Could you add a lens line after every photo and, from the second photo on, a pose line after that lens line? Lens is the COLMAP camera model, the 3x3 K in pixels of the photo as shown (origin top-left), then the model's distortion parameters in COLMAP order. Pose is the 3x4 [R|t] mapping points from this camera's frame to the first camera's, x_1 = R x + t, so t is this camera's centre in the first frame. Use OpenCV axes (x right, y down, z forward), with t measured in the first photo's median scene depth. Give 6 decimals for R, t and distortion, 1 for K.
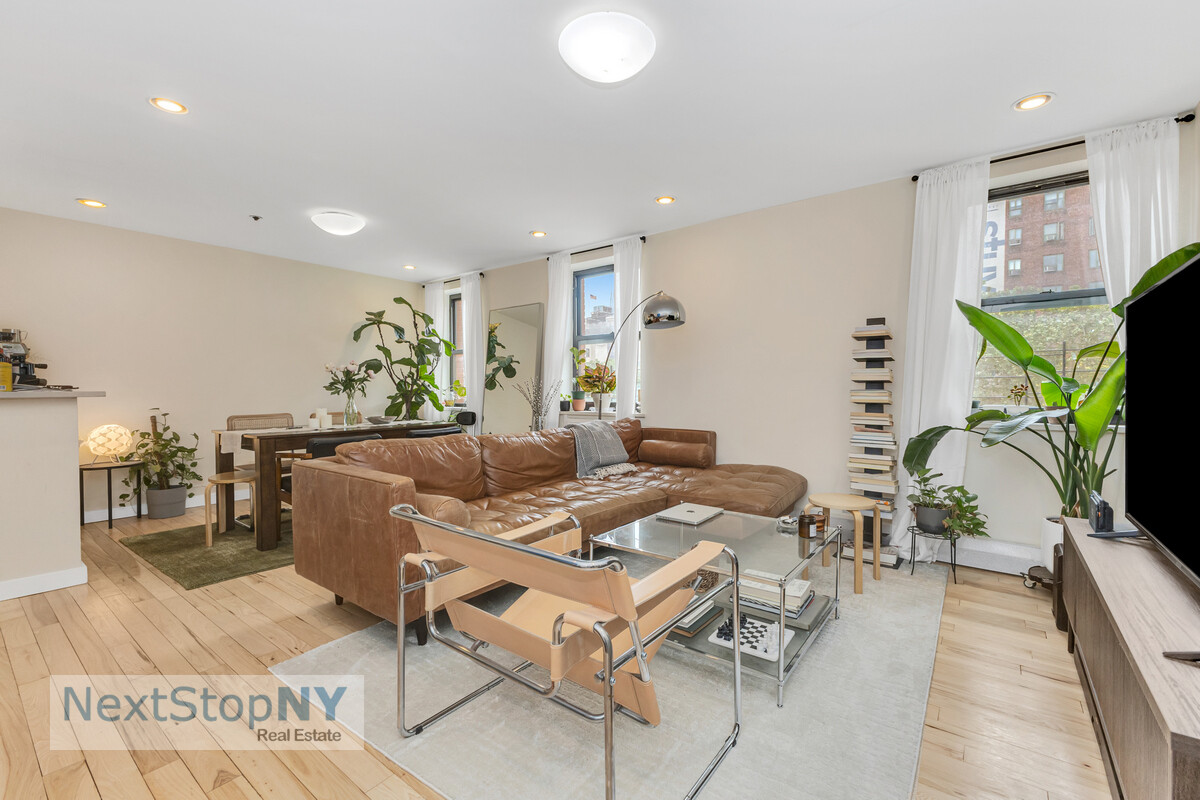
lens RADIAL K [[503.3, 0, 640.4], [0, 503.3, 403.9], [0, 0, 1]] dist [0.001779, -0.000035]
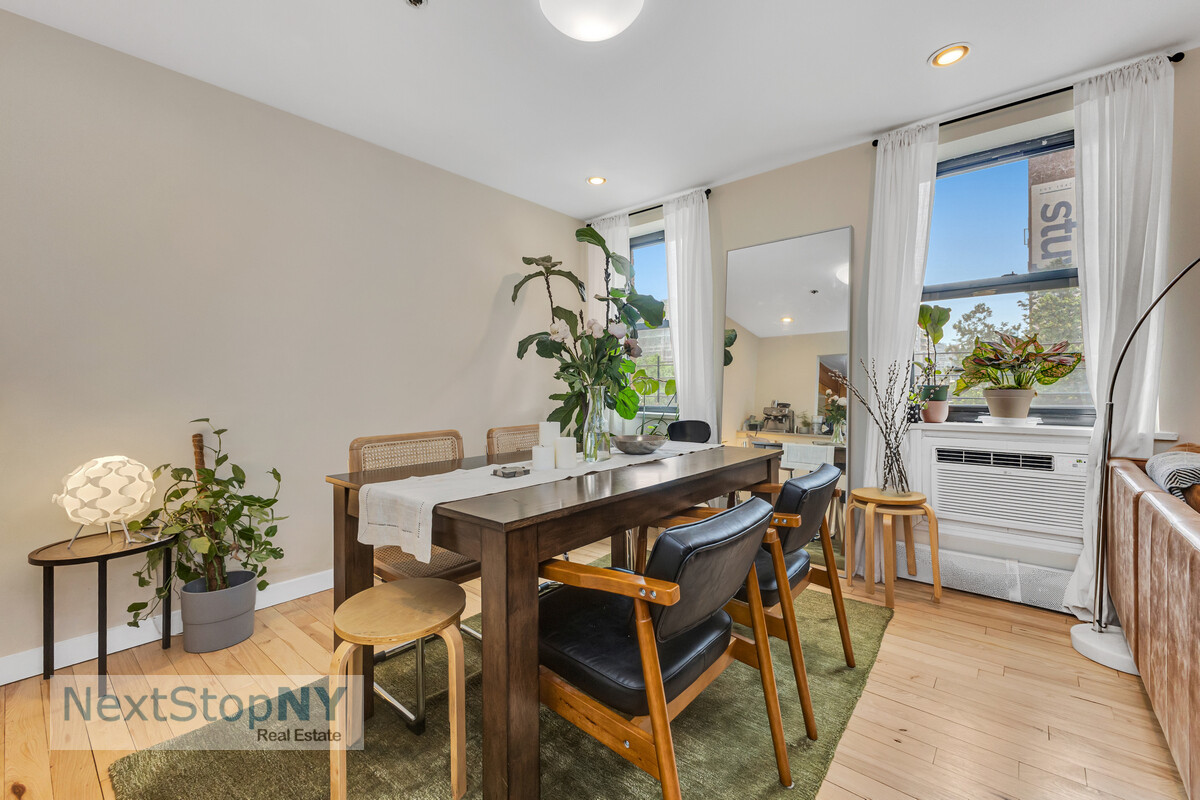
lens RADIAL K [[498.1, 0, 607.2], [0, 498.1, 391.5], [0, 0, 1]] dist [0.003858, -0.000041]
pose [[0.996678, 0.000162, -0.081439, -0.527173], [-0.001830, 0.999790, -0.020406, -0.009578], [0.081418, 0.020487, 0.996469, 0.544674]]
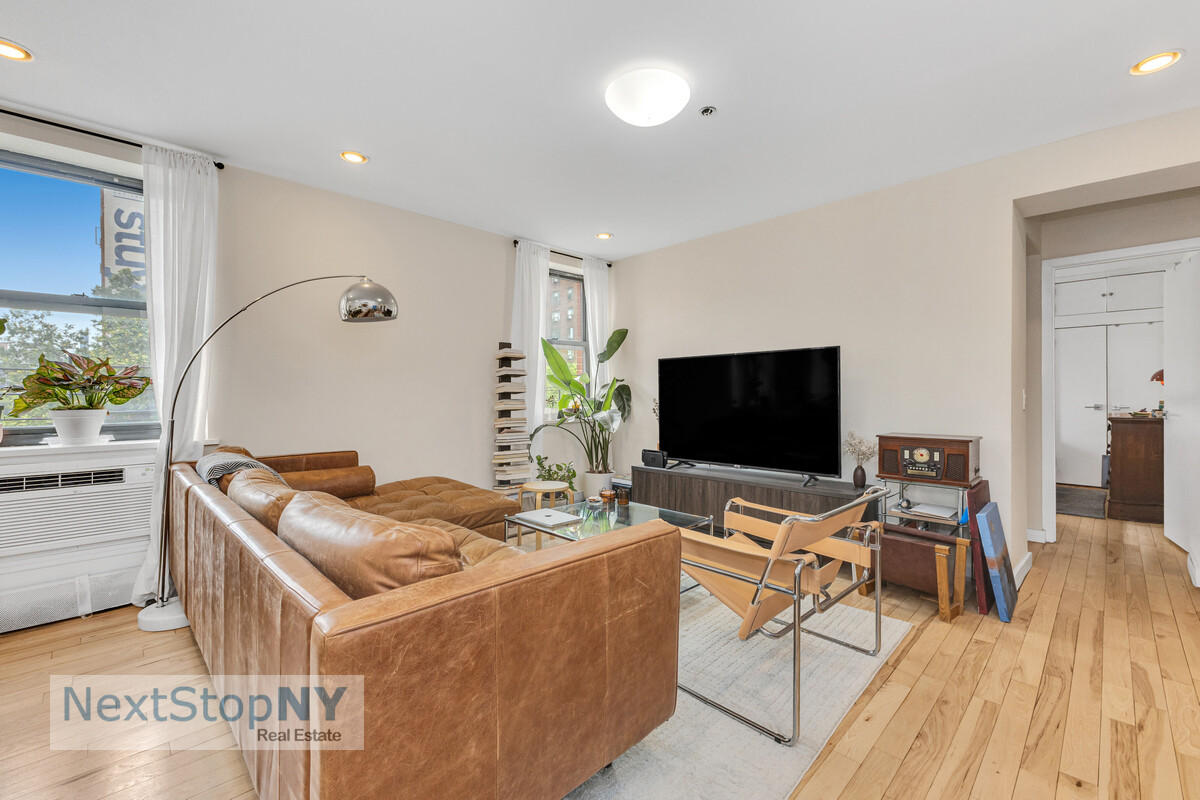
lens RADIAL K [[498.1, 0, 607.2], [0, 498.1, 391.5], [0, 0, 1]] dist [0.003858, -0.000041]
pose [[0.158651, 0.009918, 0.987285, -0.589909], [0.027786, 0.999509, -0.014506, -0.019160], [-0.986944, 0.029734, 0.158297, 0.456845]]
